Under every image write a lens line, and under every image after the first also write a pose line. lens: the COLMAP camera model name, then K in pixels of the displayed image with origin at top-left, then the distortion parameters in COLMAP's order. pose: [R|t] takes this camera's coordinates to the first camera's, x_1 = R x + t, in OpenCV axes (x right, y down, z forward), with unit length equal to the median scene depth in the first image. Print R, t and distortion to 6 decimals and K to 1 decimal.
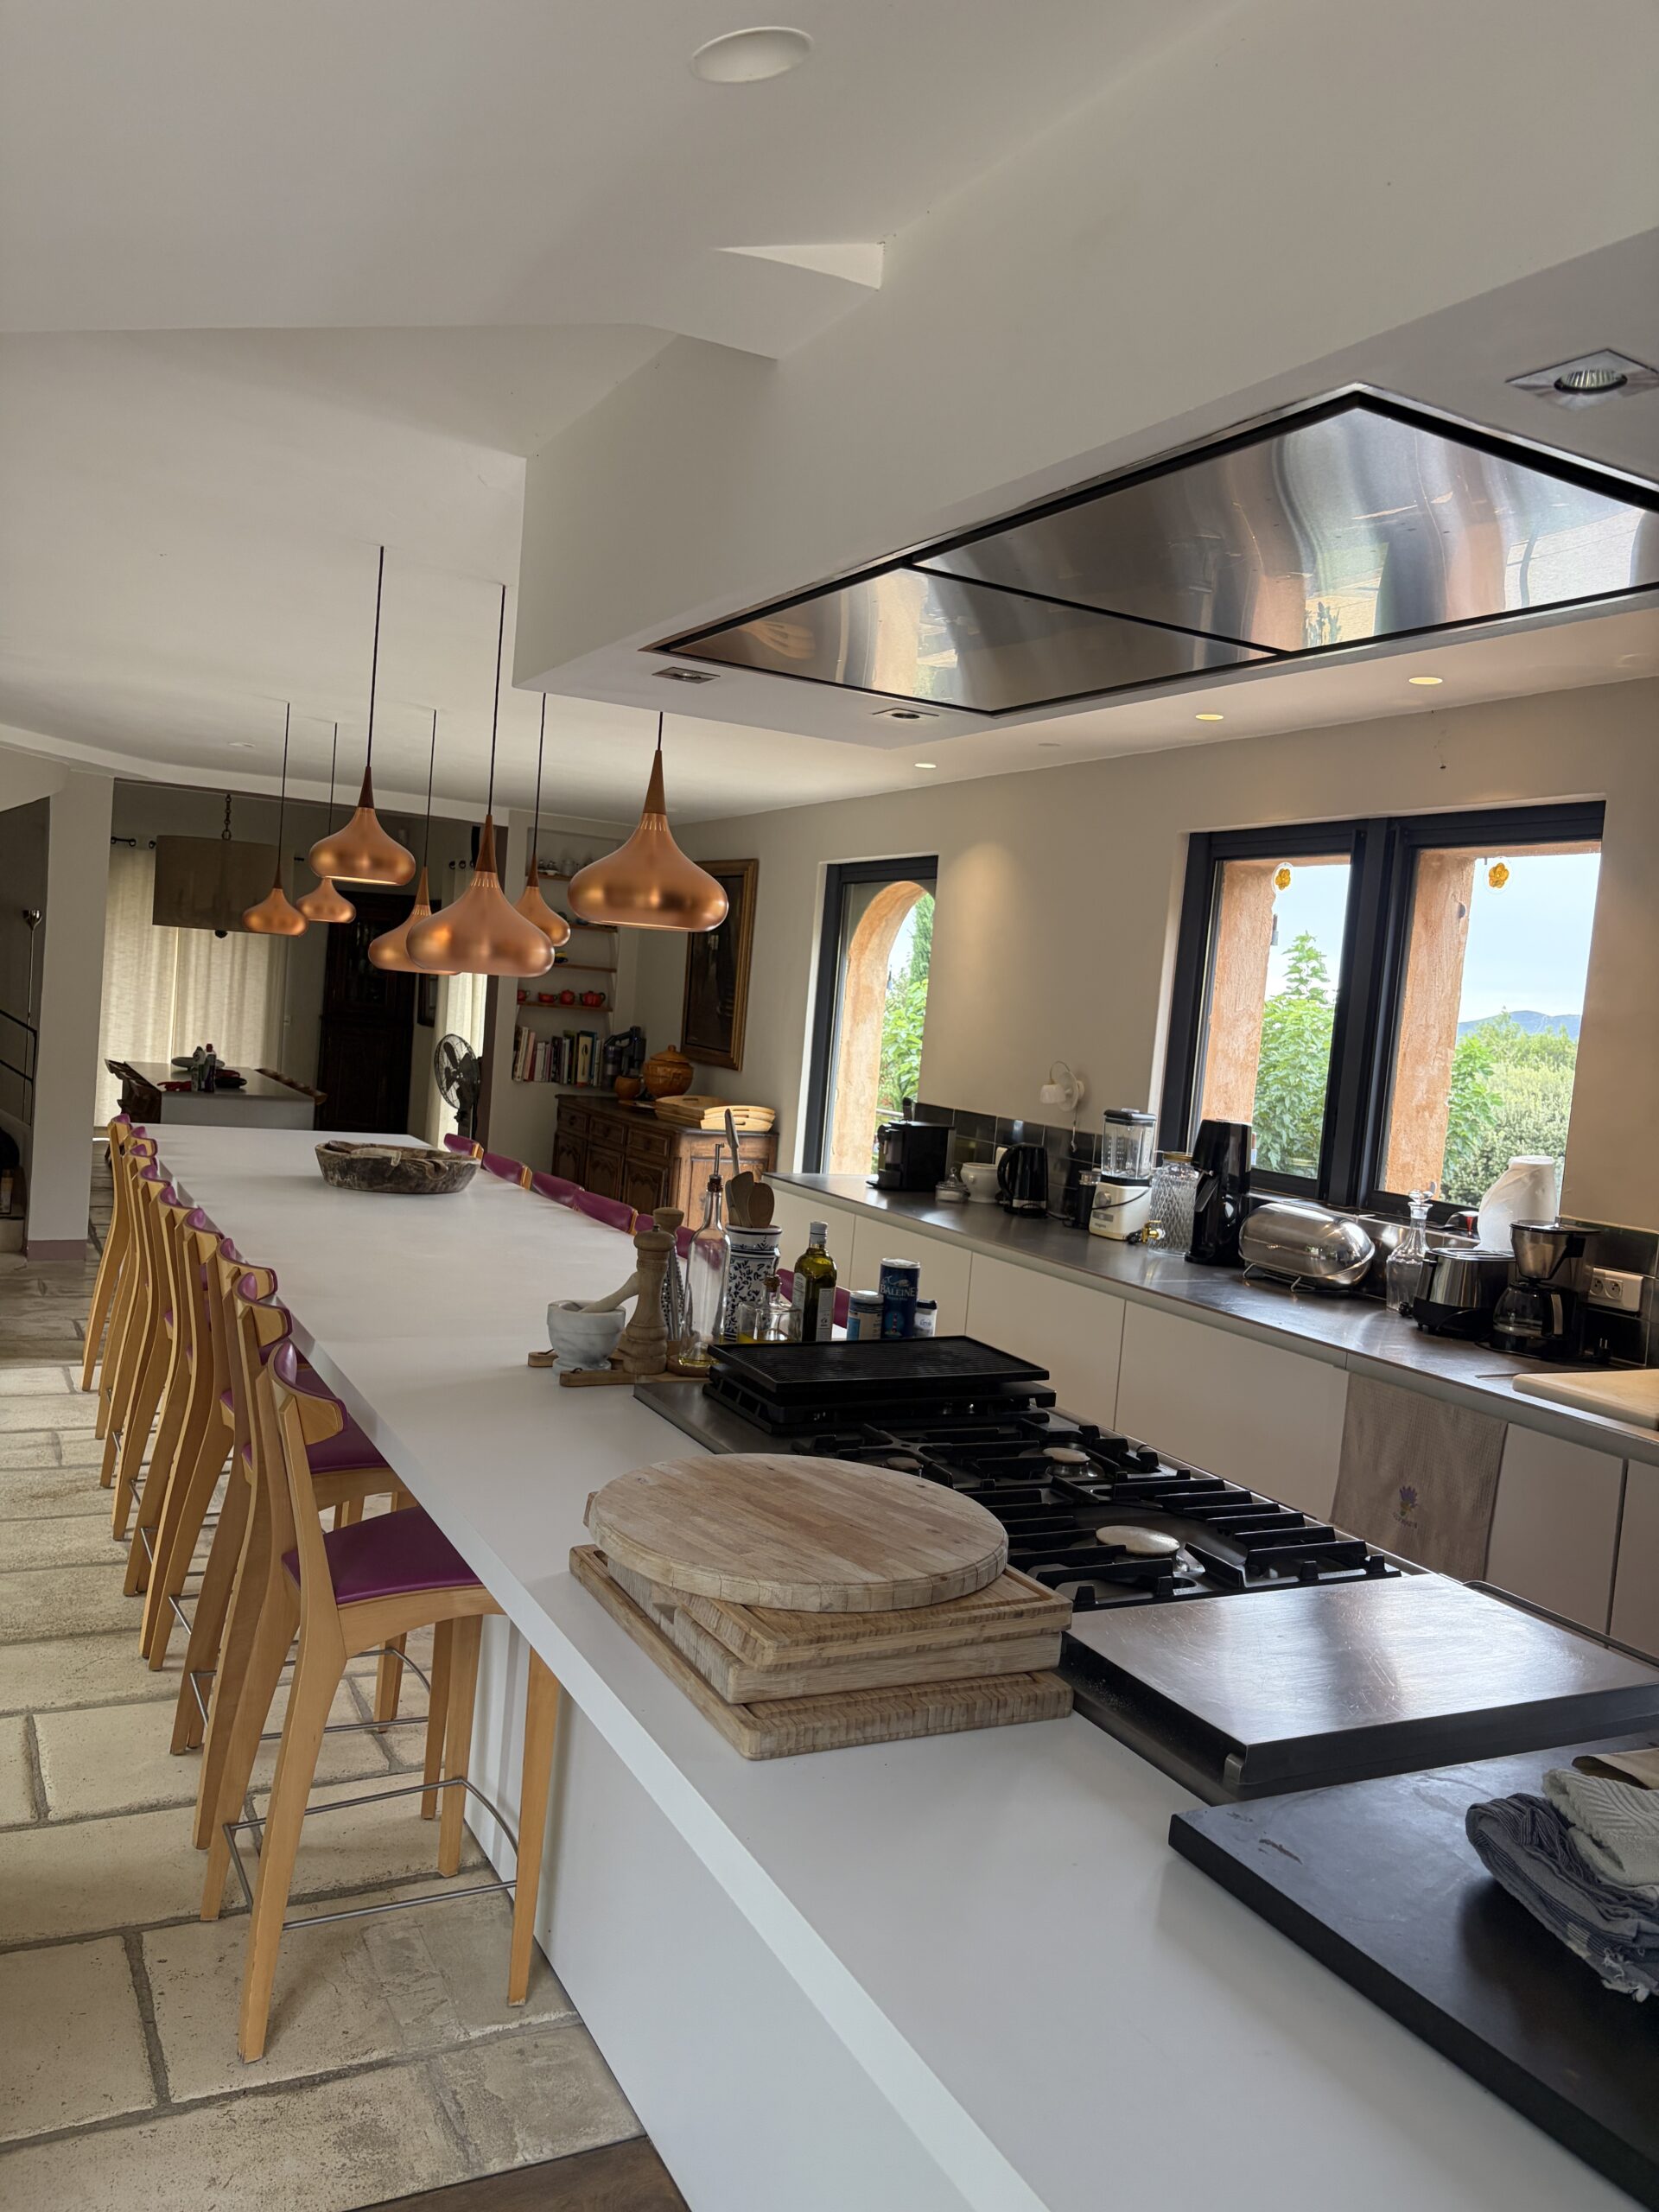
lens RADIAL K [[1698.8, 0, 815.1], [0, 1698.8, 1100.8], [0, 0, 1]] dist [0.034078, -0.038077]
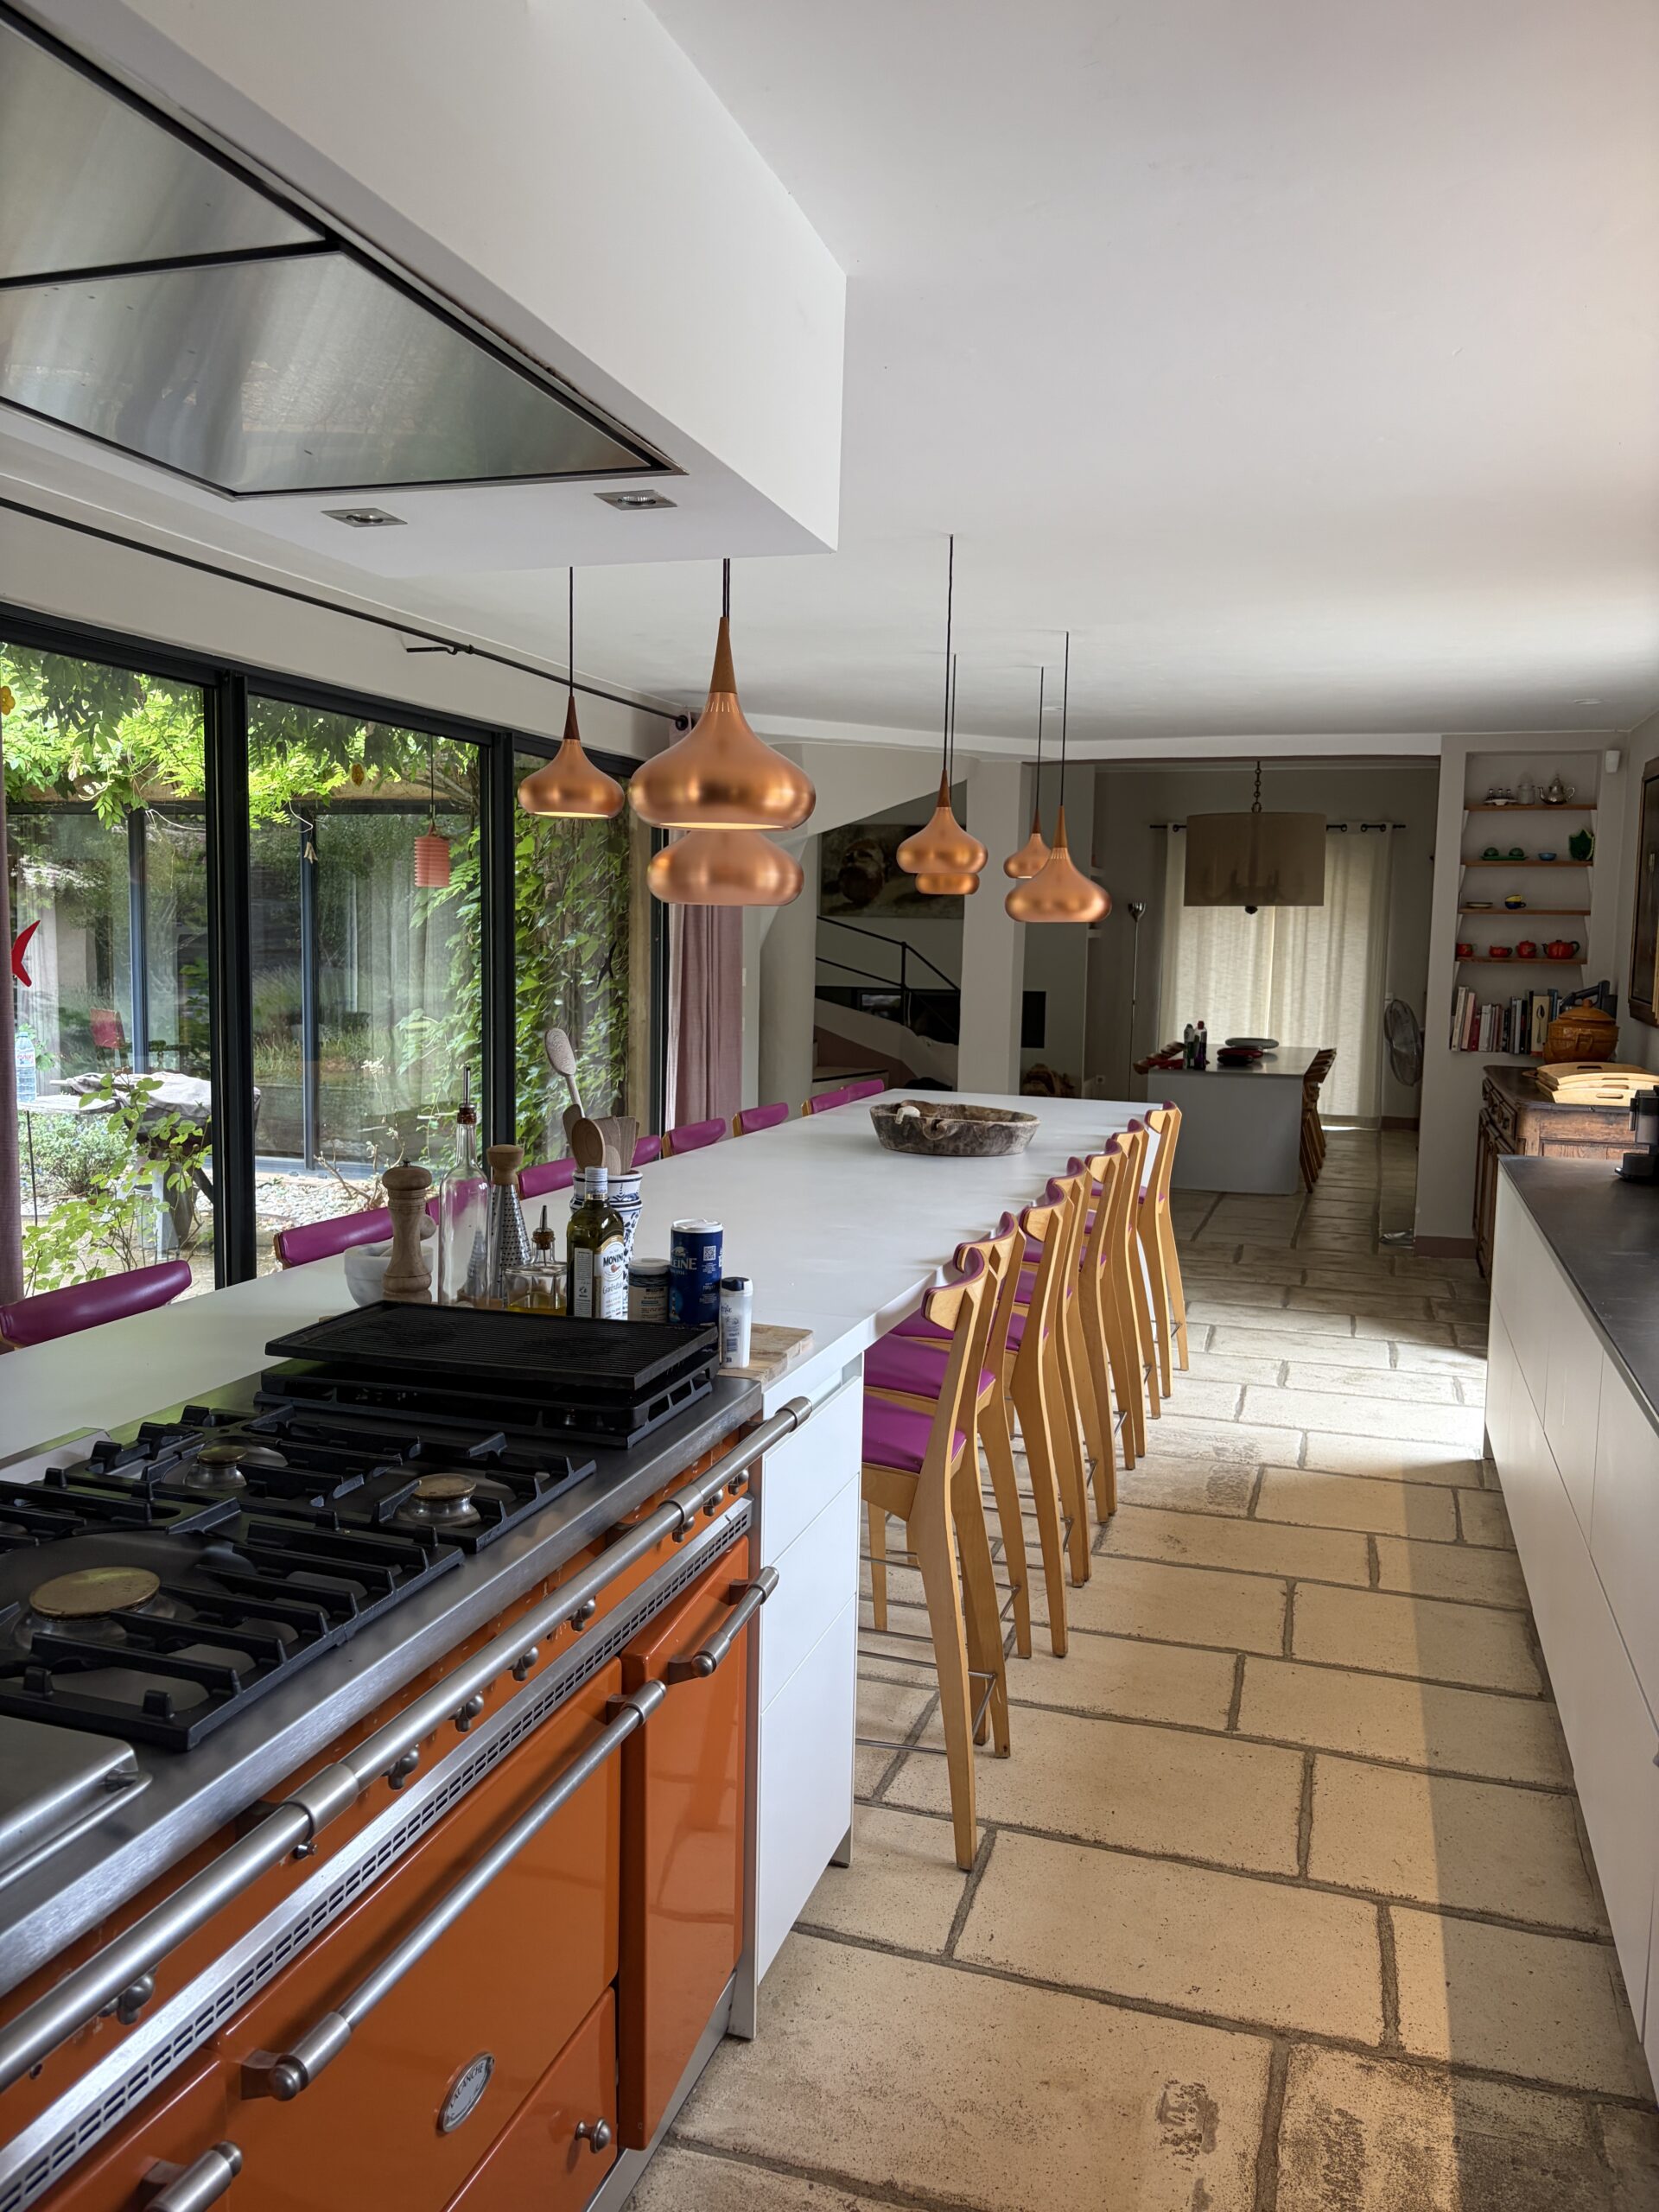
lens RADIAL K [[1698.8, 0, 815.1], [0, 1698.8, 1100.8], [0, 0, 1]] dist [0.034078, -0.038077]
pose [[0.703208, 0.003116, -0.710978, 0.426927], [-0.002336, 0.999995, 0.002072, 0.025414], [0.710981, 0.000204, 0.703211, 0.344087]]
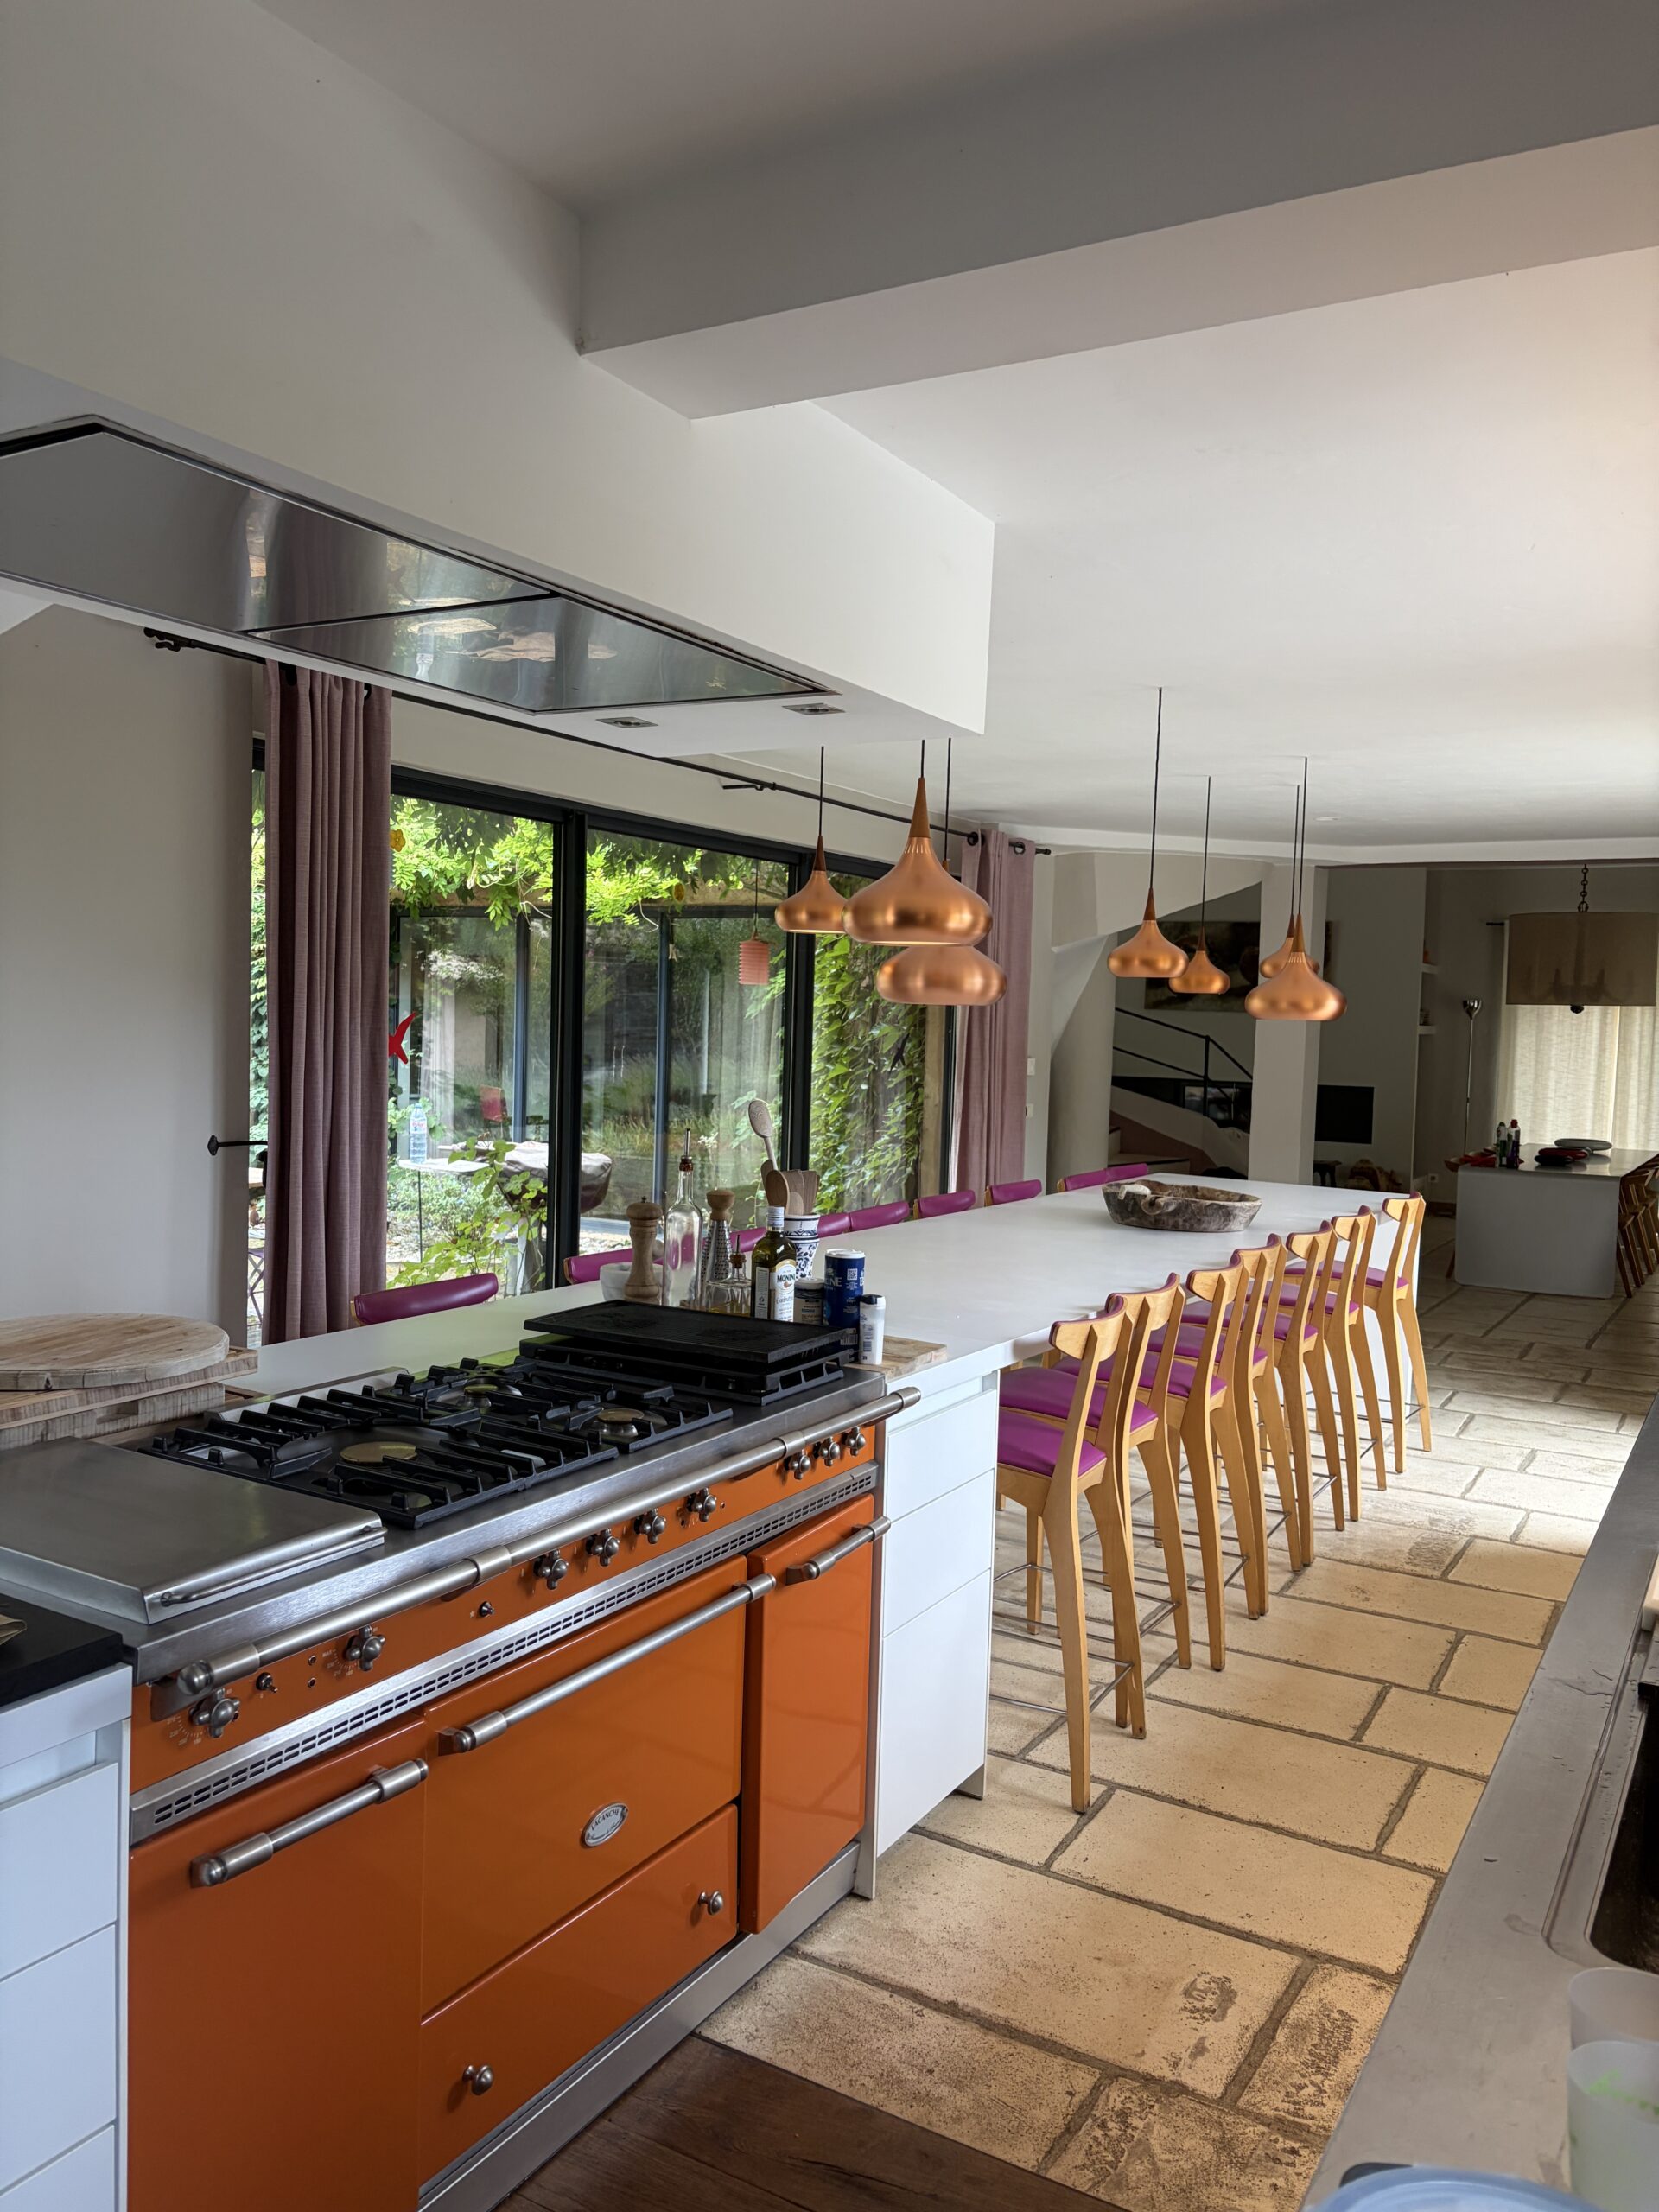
lens RADIAL K [[1698.8, 0, 815.1], [0, 1698.8, 1100.8], [0, 0, 1]] dist [0.034078, -0.038077]
pose [[0.534306, -0.020741, -0.845037, 0.597096], [-0.035003, 0.998299, -0.046635, 0.035888], [0.844566, 0.054496, 0.532671, 0.310016]]
